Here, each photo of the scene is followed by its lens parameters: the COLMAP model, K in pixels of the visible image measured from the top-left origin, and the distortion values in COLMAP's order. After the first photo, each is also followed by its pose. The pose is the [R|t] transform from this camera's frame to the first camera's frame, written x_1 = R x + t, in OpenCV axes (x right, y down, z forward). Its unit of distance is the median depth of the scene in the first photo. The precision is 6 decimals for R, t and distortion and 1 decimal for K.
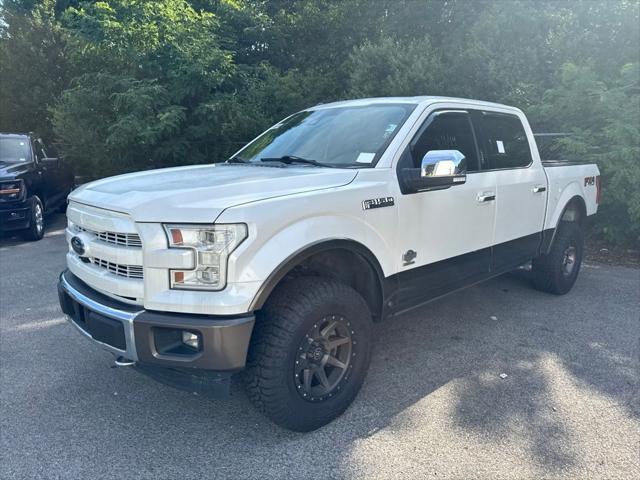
lens RADIAL K [[457.9, 0, 320.0], [0, 457.9, 240.0], [0, 0, 1]] dist [0.027395, -0.033181]
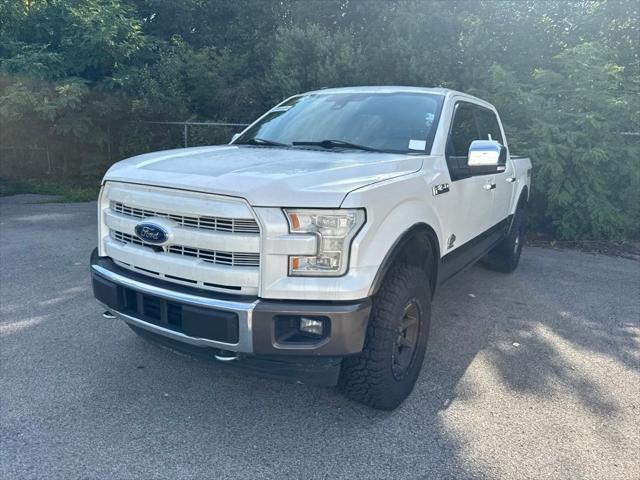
lens RADIAL K [[458.8, 0, 316.6], [0, 458.8, 246.4], [0, 0, 1]] dist [0.031890, -0.047968]
pose [[0.965849, -0.019091, 0.258403, -0.378603], [0.008787, 0.999122, 0.040973, 0.004292], [-0.258958, -0.037303, 0.965168, 0.047624]]
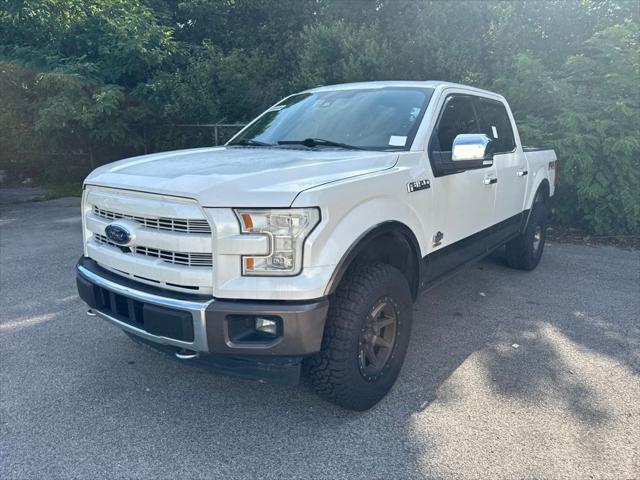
lens RADIAL K [[458.8, 0, 316.6], [0, 458.8, 246.4], [0, 0, 1]] dist [0.031890, -0.047968]
pose [[0.986805, -0.028472, 0.159388, -0.237780], [0.021594, 0.998766, 0.044722, 0.003481], [-0.160465, -0.040691, 0.986203, 0.018605]]
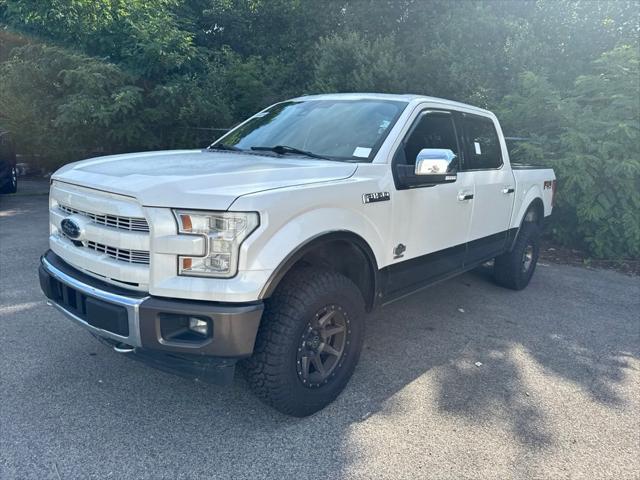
lens RADIAL K [[458.8, 0, 316.6], [0, 458.8, 246.4], [0, 0, 1]] dist [0.031890, -0.047968]
pose [[0.993272, 0.029965, 0.111857, -0.105585], [-0.033259, 0.999063, 0.027699, 0.005369], [-0.110922, -0.031233, 0.993338, -0.011266]]
